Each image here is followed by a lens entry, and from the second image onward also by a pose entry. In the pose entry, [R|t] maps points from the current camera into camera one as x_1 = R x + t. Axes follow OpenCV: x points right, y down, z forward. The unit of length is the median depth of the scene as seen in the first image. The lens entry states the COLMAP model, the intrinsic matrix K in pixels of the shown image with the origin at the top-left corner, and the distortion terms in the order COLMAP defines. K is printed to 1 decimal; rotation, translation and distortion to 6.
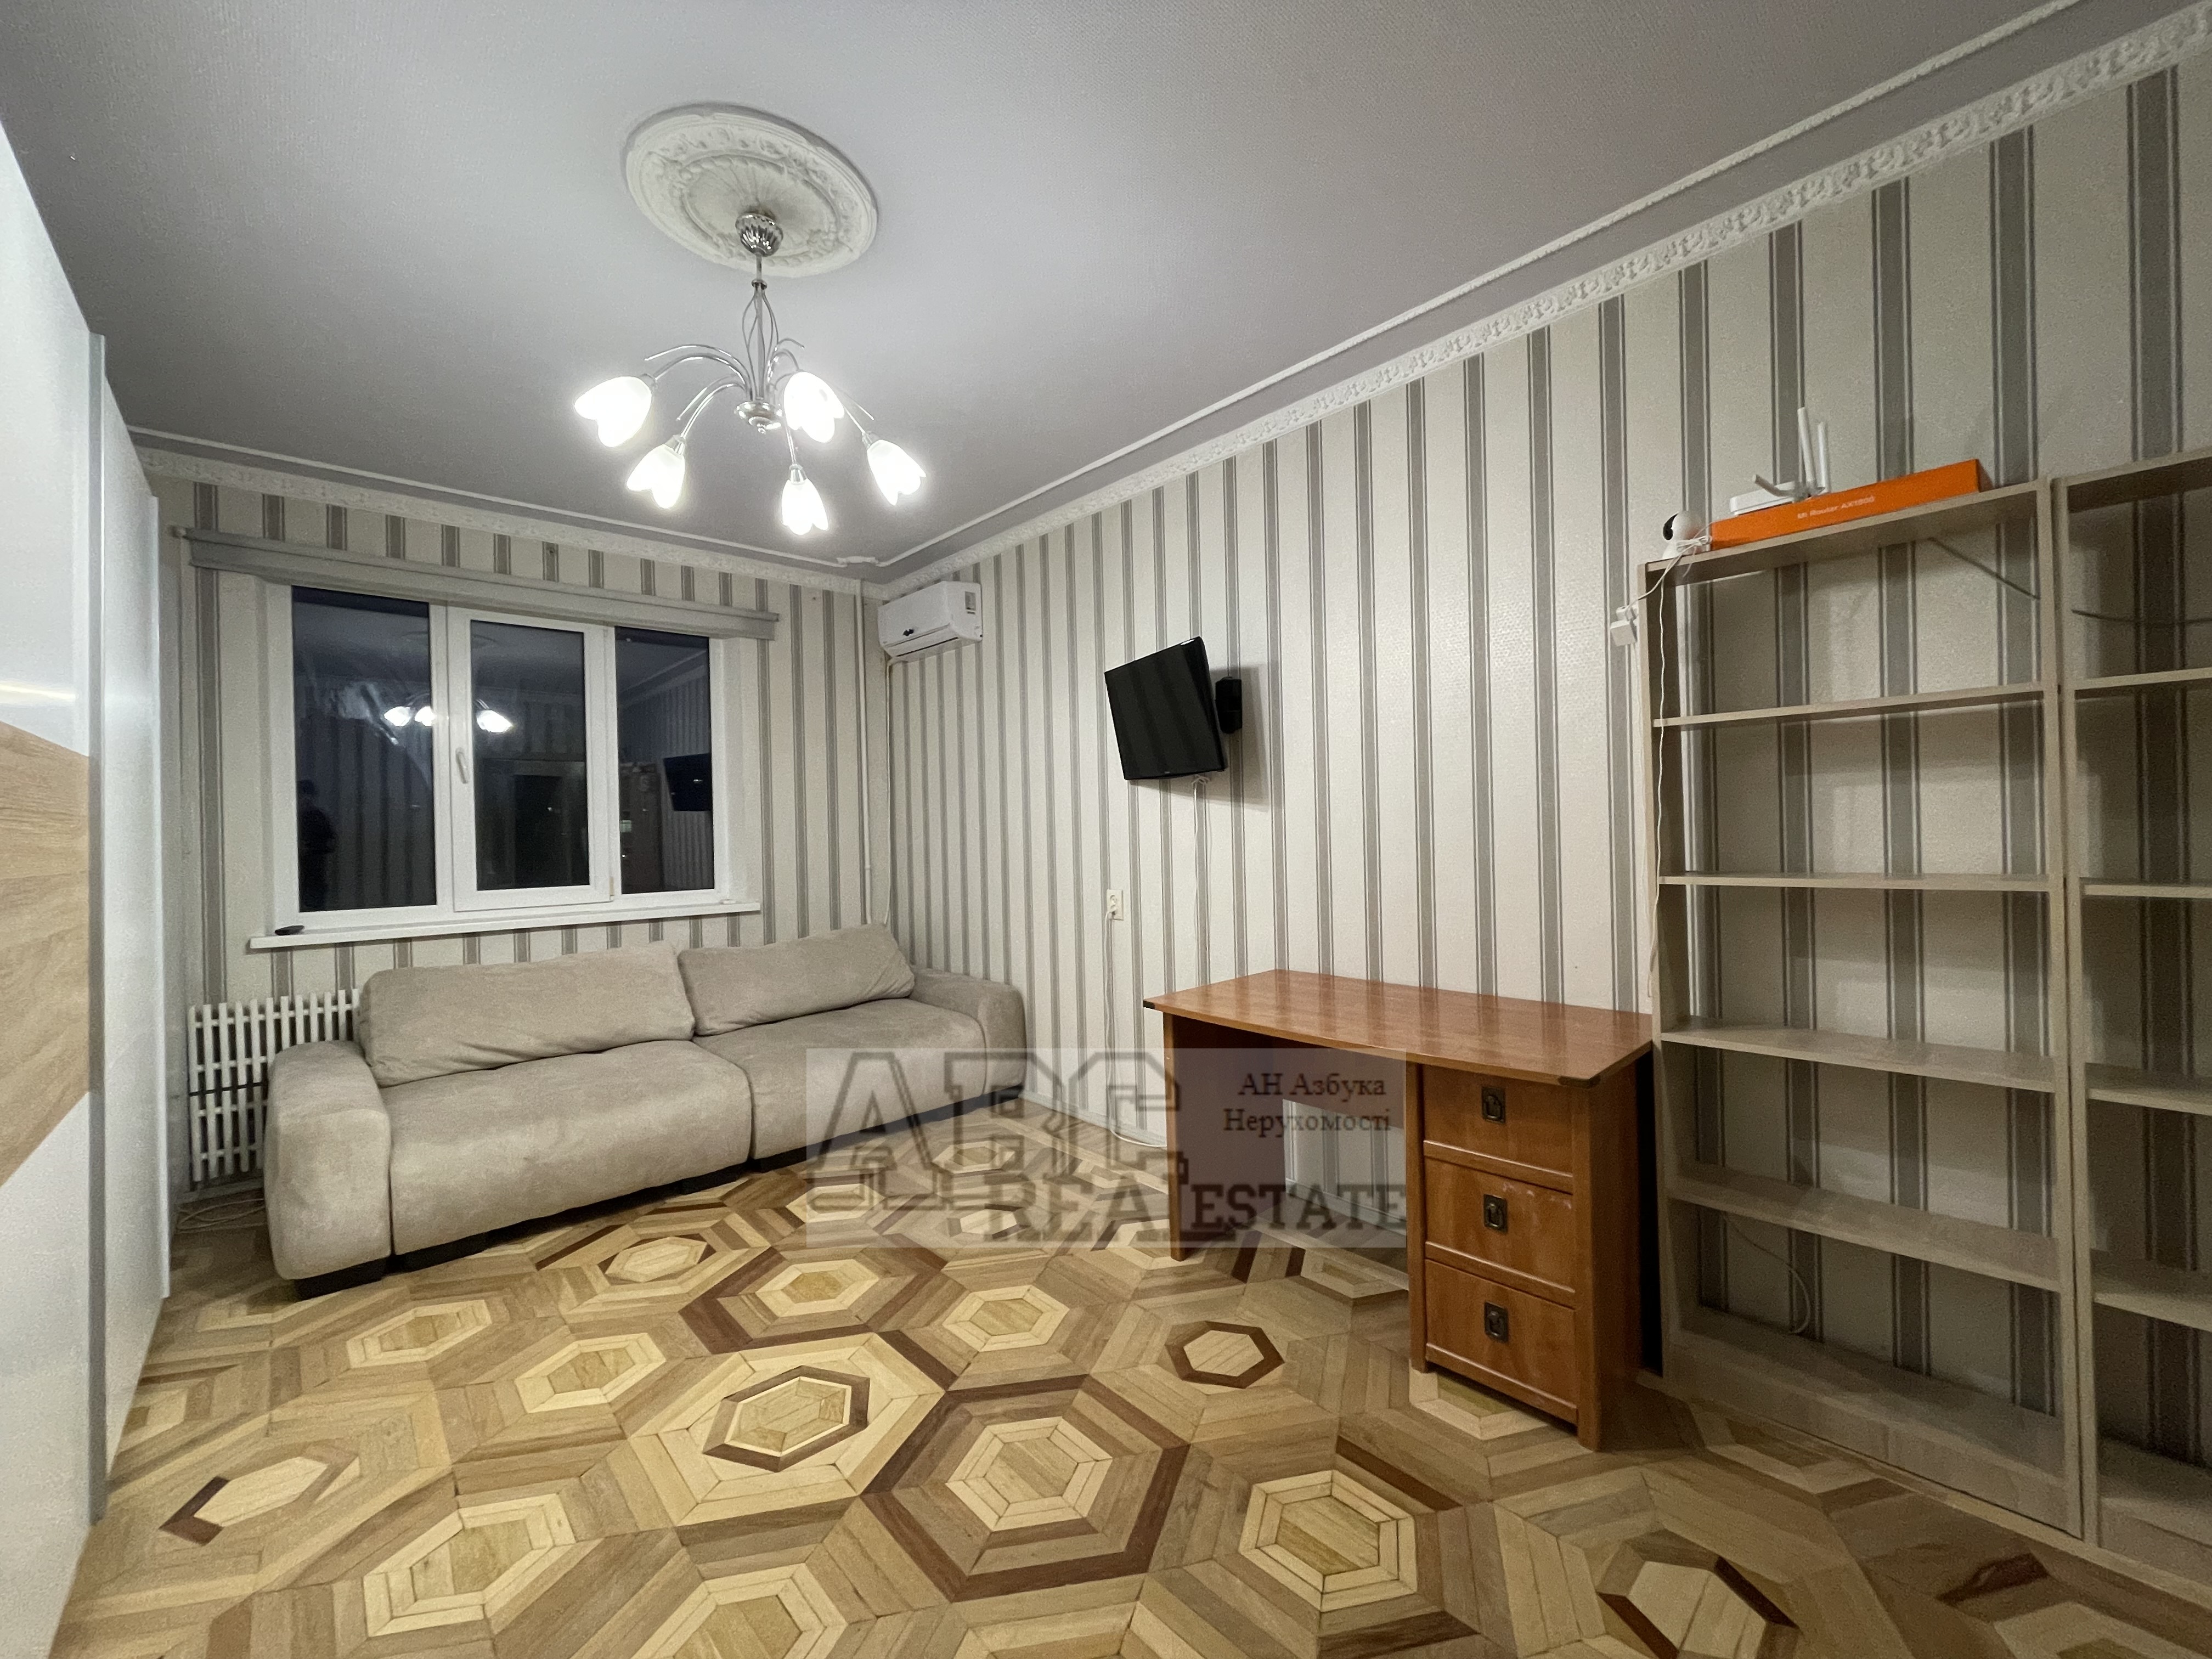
lens RADIAL K [[893.2, 0, 1107.9], [0, 893.2, 824.3], [0, 0, 1]] dist [0.002202, -0.000660]
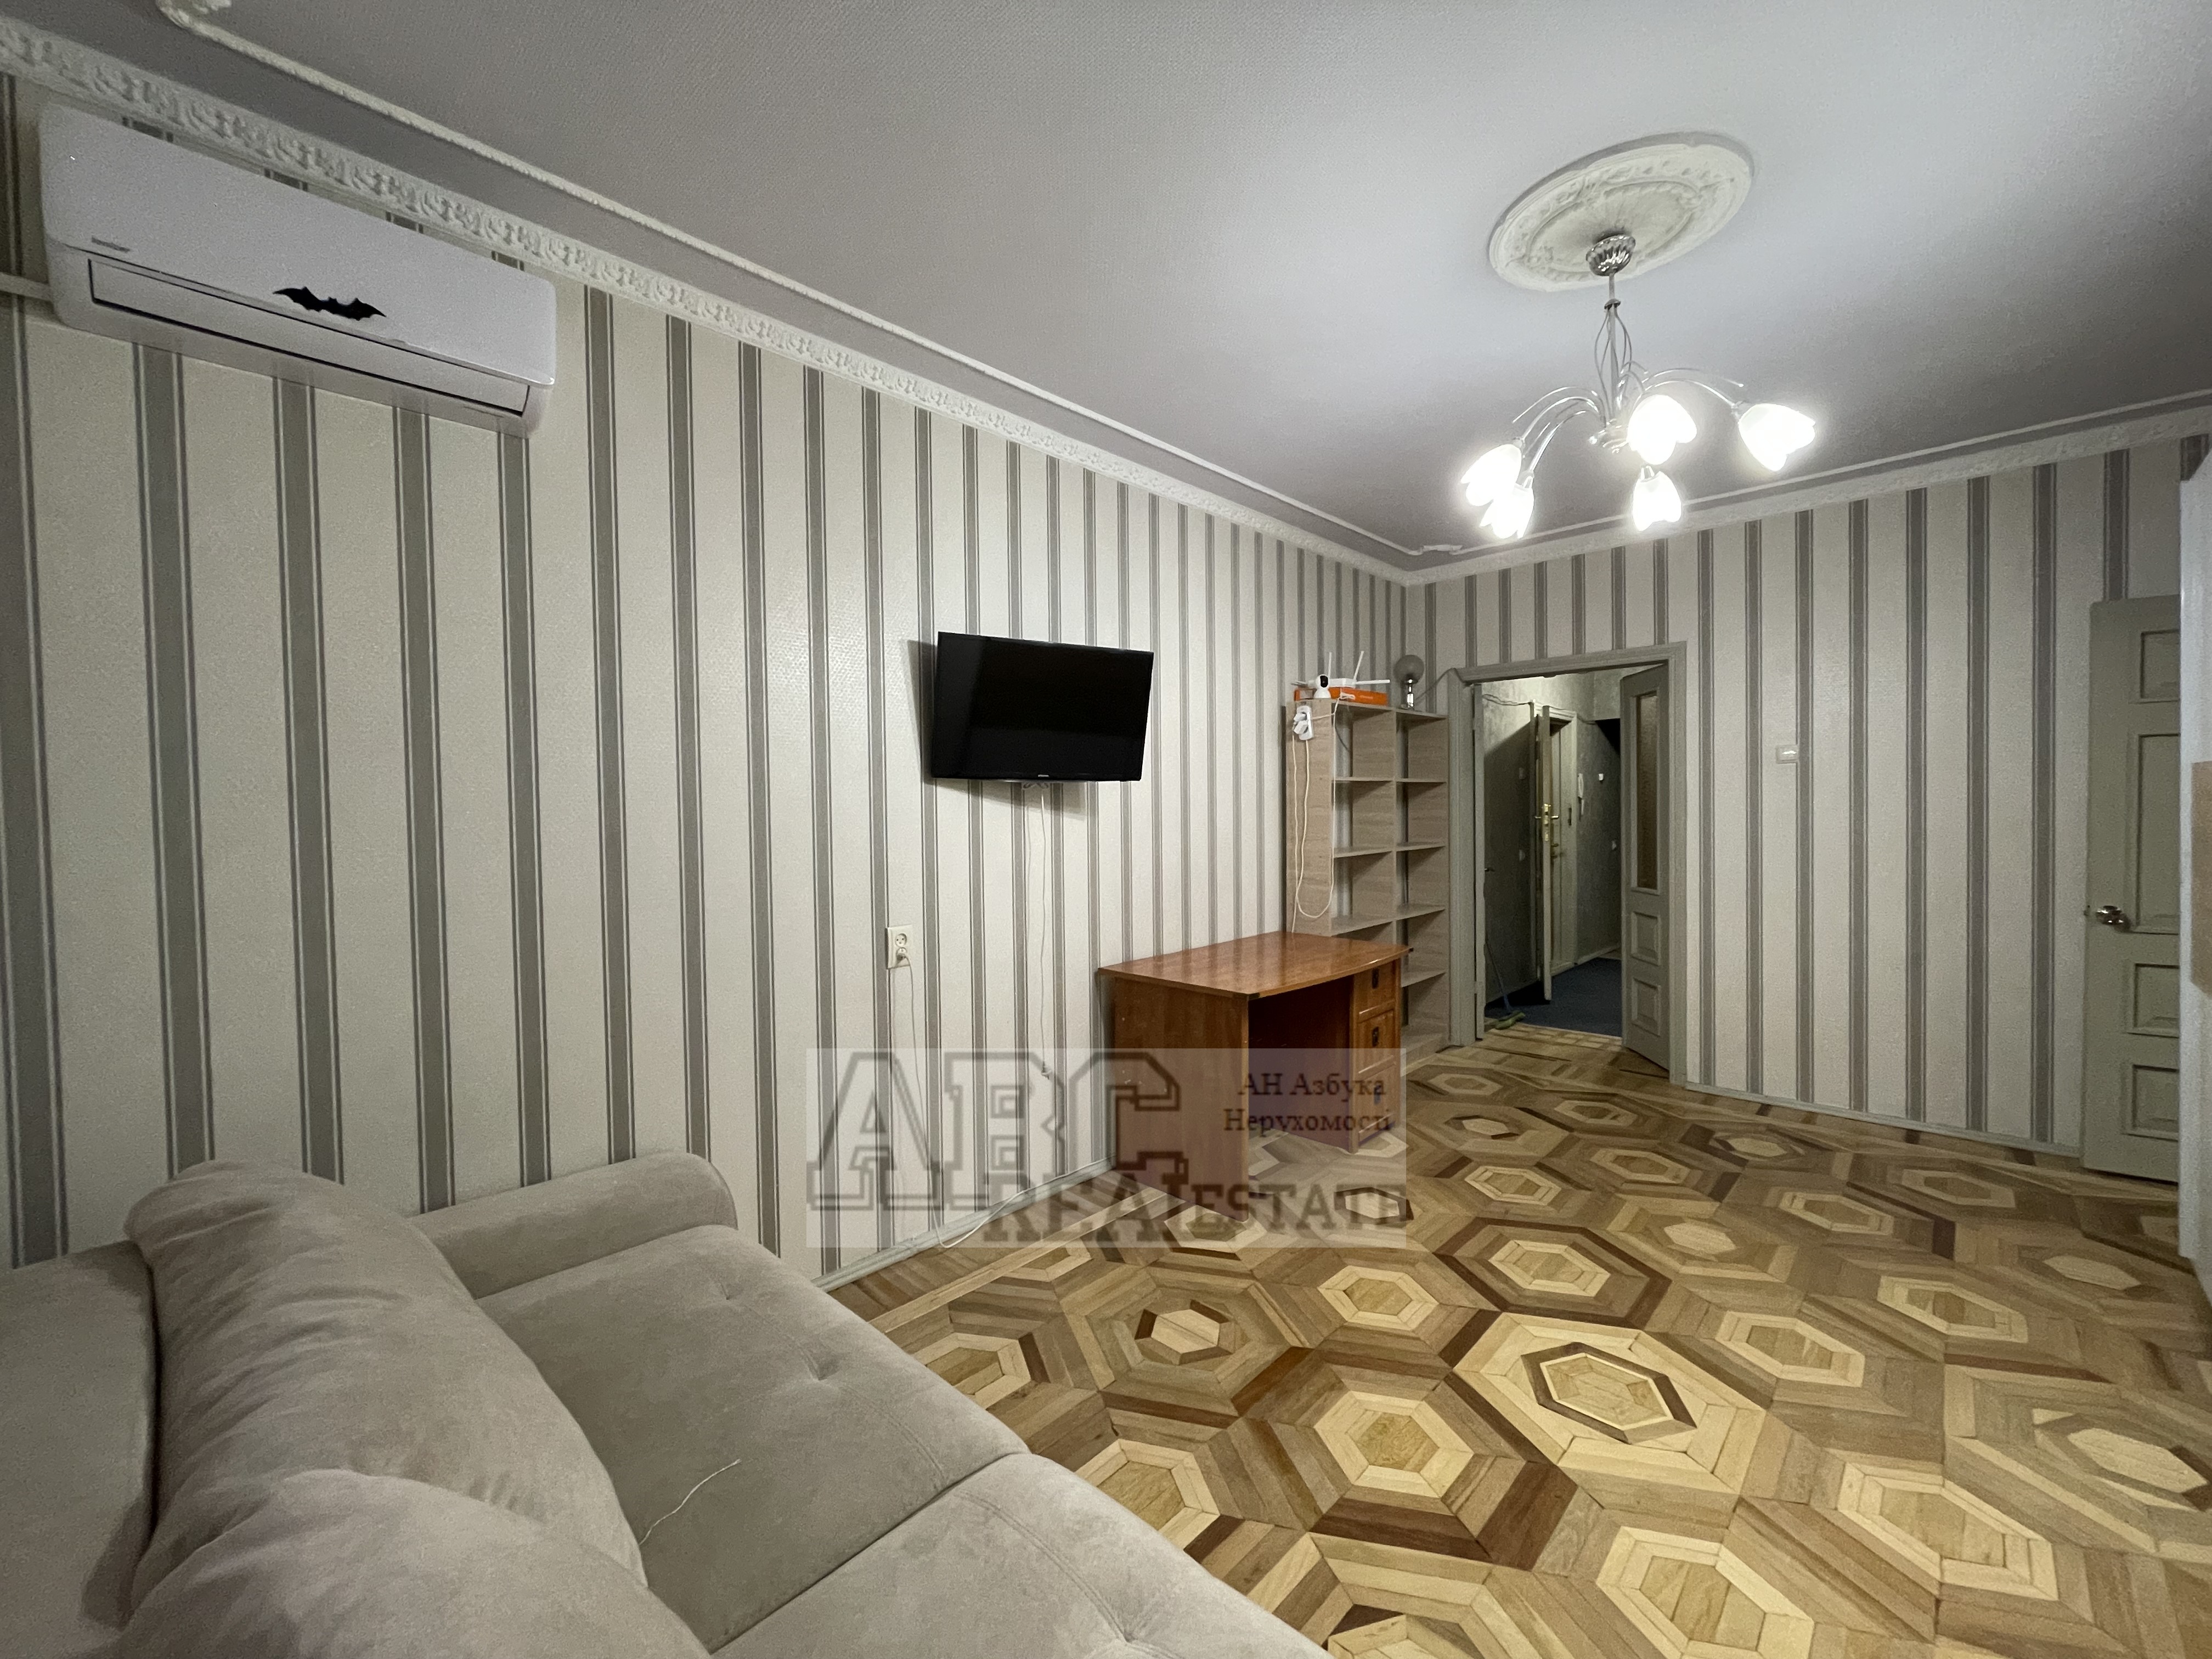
lens RADIAL K [[893.2, 0, 1107.9], [0, 893.2, 822.0], [0, 0, 1]] dist [0.002202, -0.000660]
pose [[-0.068139, 0.002040, 0.997674, -0.937460], [0.009525, 0.999954, -0.001394, -0.011277], [-0.997630, 0.009408, -0.068155, 1.128390]]
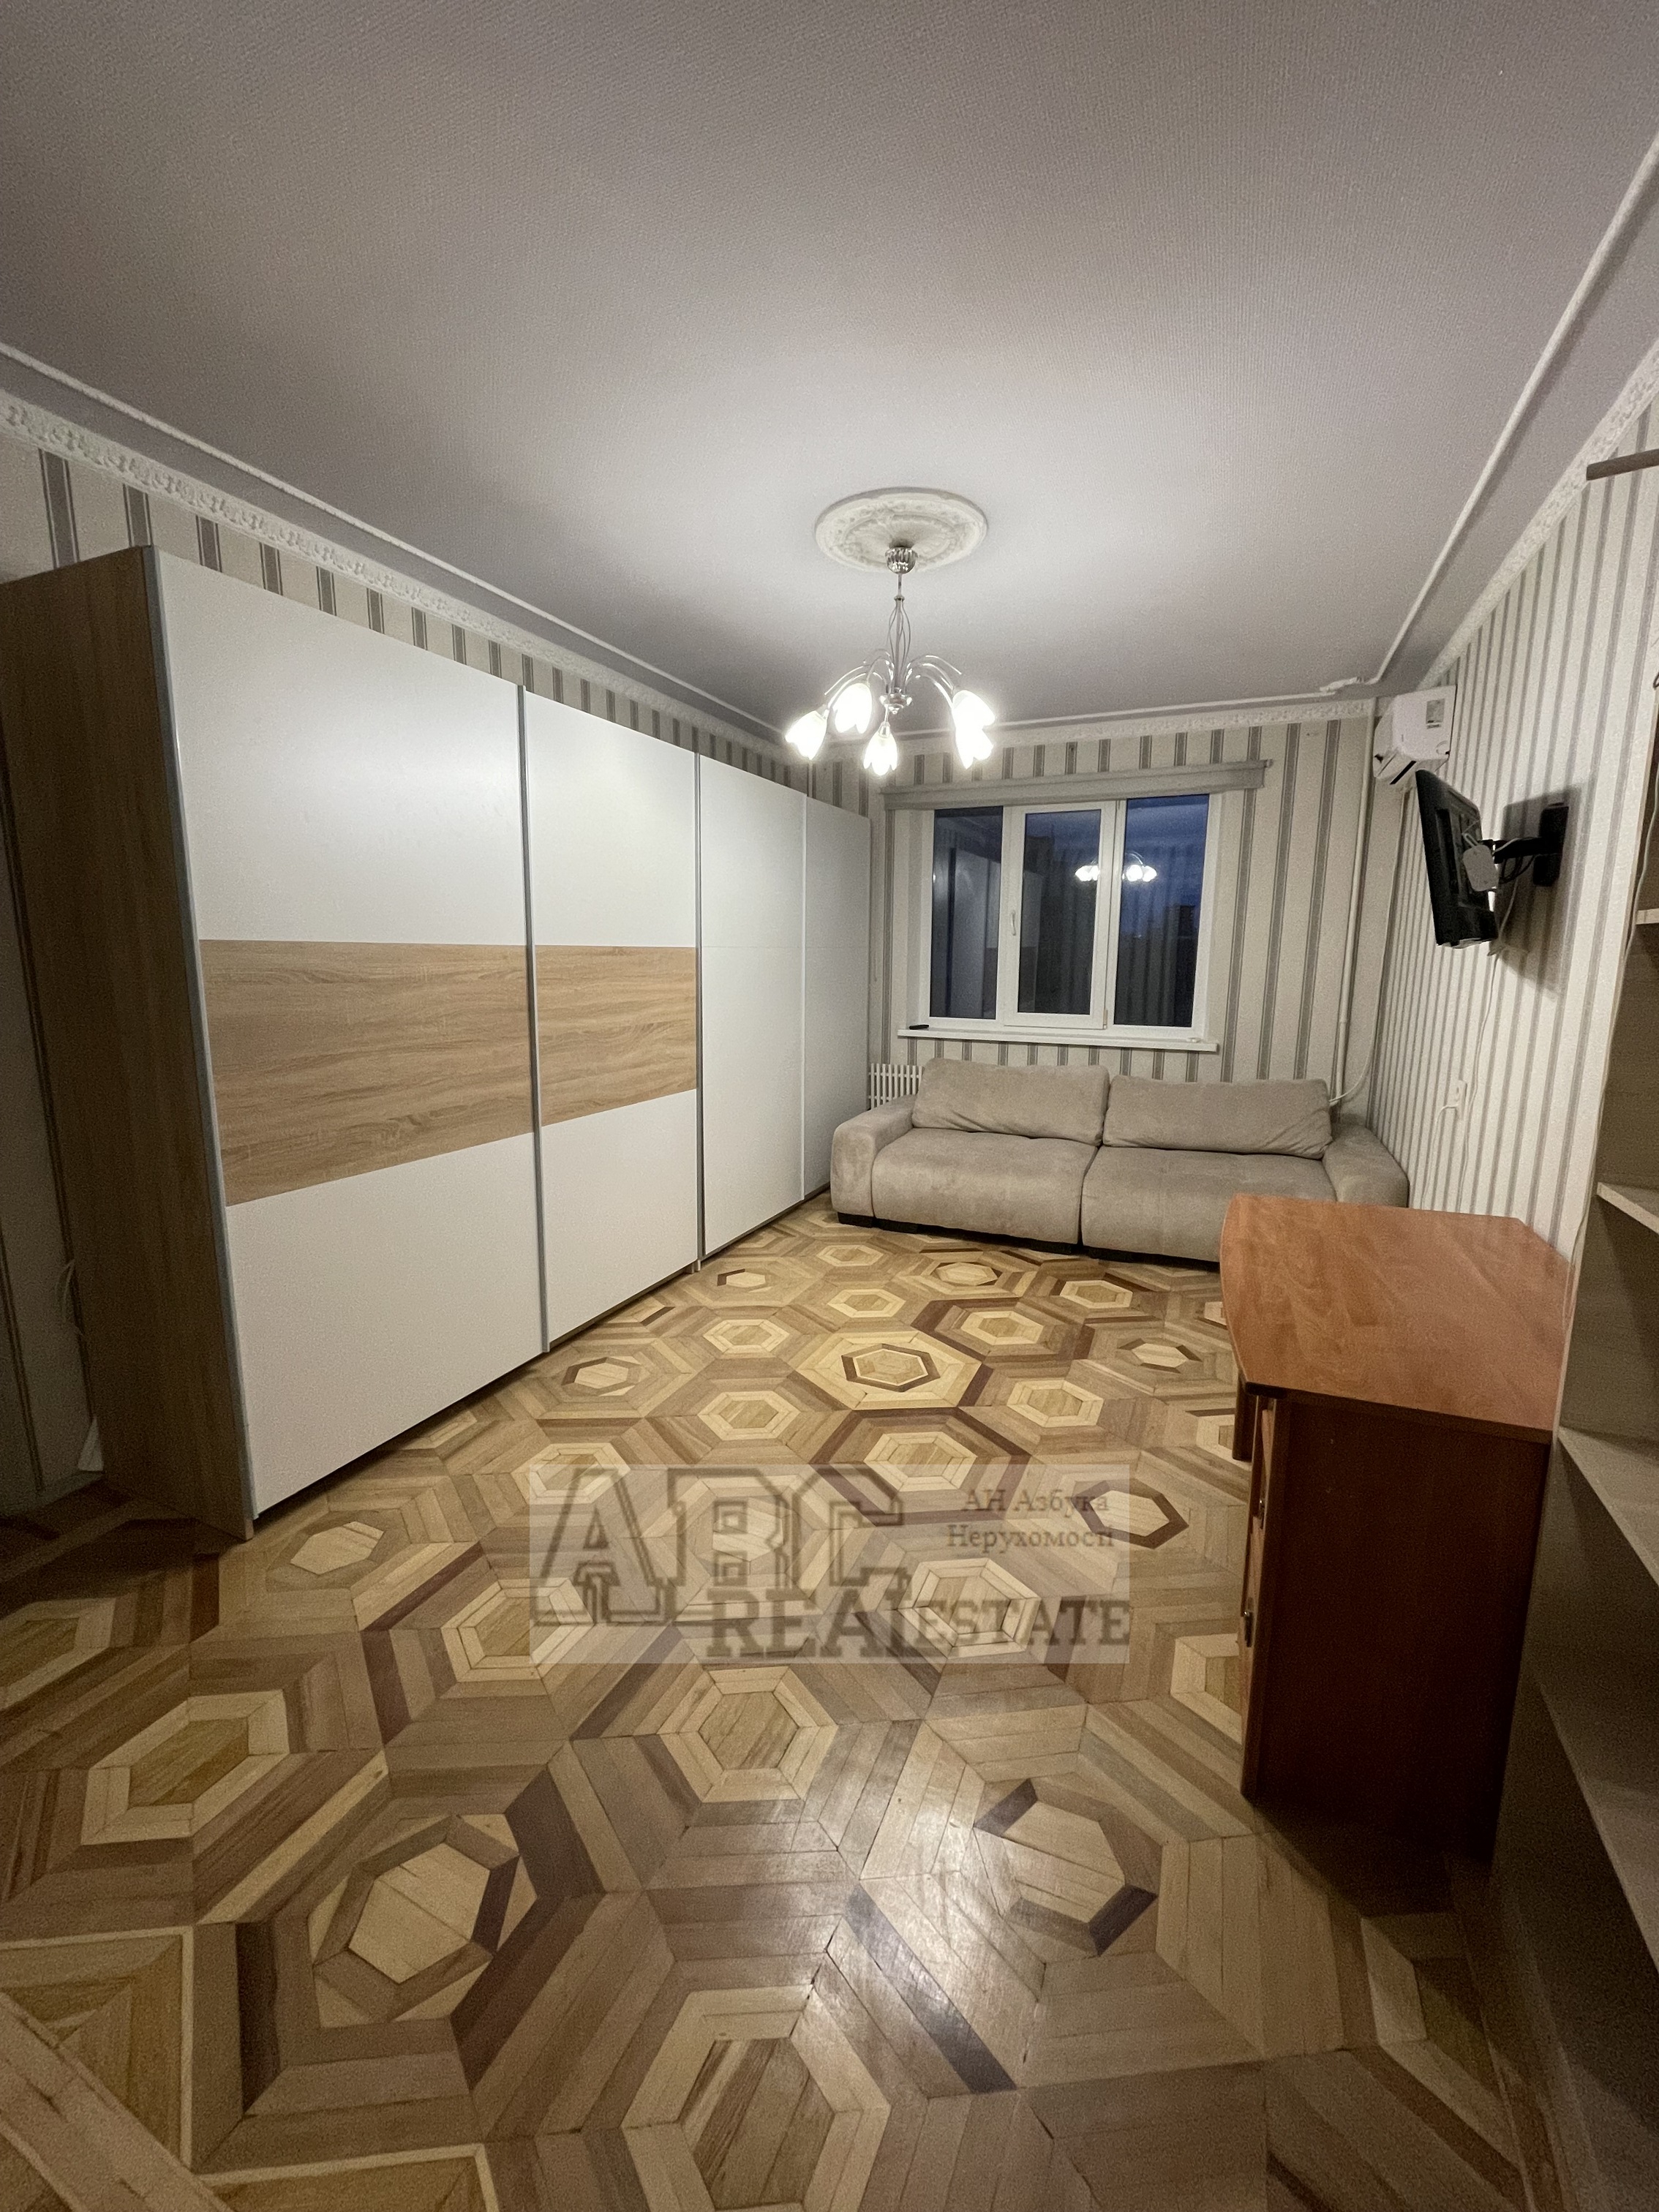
lens RADIAL K [[893.2, 0, 830.7], [0, 893.2, 1103.6], [0, 0, 1]] dist [0.002202, -0.000660]
pose [[0.402165, 0.179202, -0.897859, 0.646672], [-0.011282, 0.981554, 0.190853, -0.069216], [0.915498, -0.066625, 0.396768, 0.208278]]
